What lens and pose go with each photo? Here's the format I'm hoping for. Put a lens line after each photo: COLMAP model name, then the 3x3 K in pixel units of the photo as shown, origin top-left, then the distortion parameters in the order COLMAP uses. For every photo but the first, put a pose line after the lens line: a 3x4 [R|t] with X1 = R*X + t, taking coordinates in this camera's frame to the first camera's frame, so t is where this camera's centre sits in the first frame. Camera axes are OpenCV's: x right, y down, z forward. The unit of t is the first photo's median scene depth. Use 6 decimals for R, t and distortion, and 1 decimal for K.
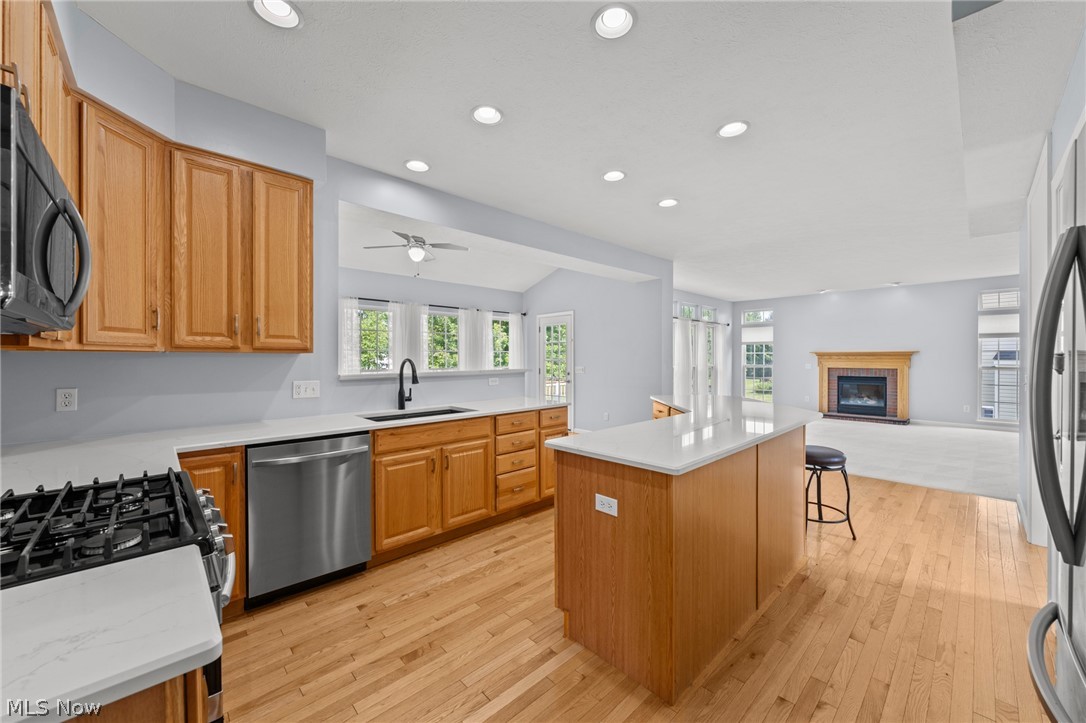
lens RADIAL K [[421.2, 0, 544.8], [0, 421.2, 357.9], [0, 0, 1]] dist [-0.002721, 0.000464]
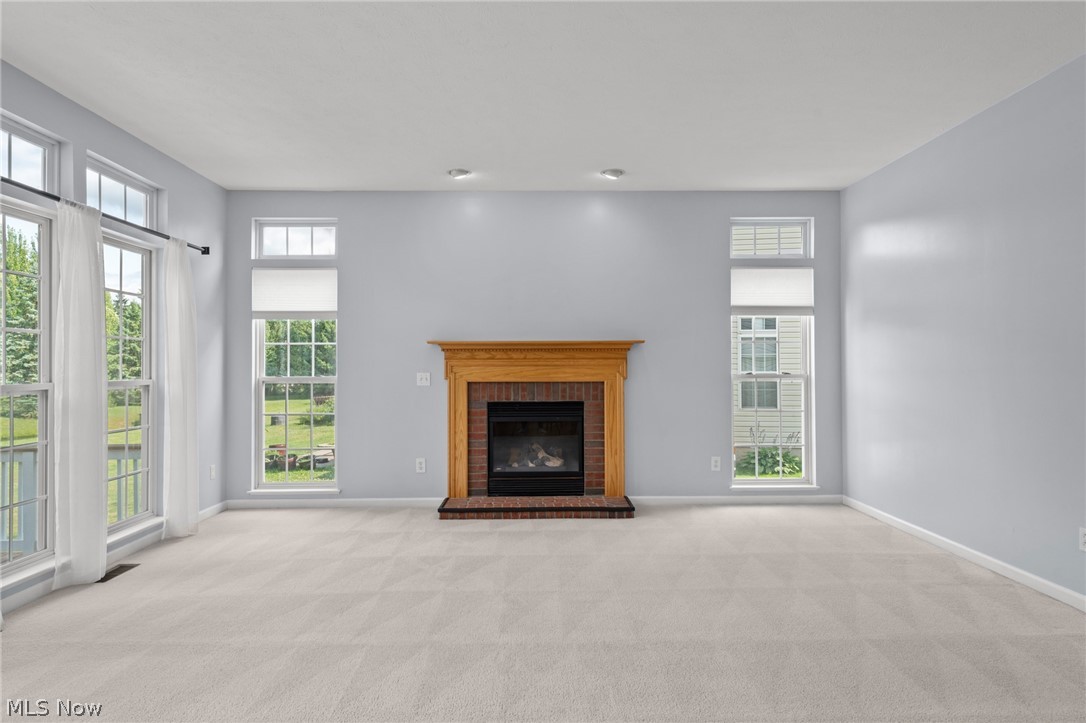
lens RADIAL K [[657.0, 0, 536.3], [0, 657.0, 351.5], [0, 0, 1]] dist [-0.003382, -0.000321]
pose [[0.691428, 0.004392, 0.722432, 0.309541], [0.002808, 0.999958, -0.008766, 0.000598], [-0.722439, 0.008089, 0.691387, 0.594980]]
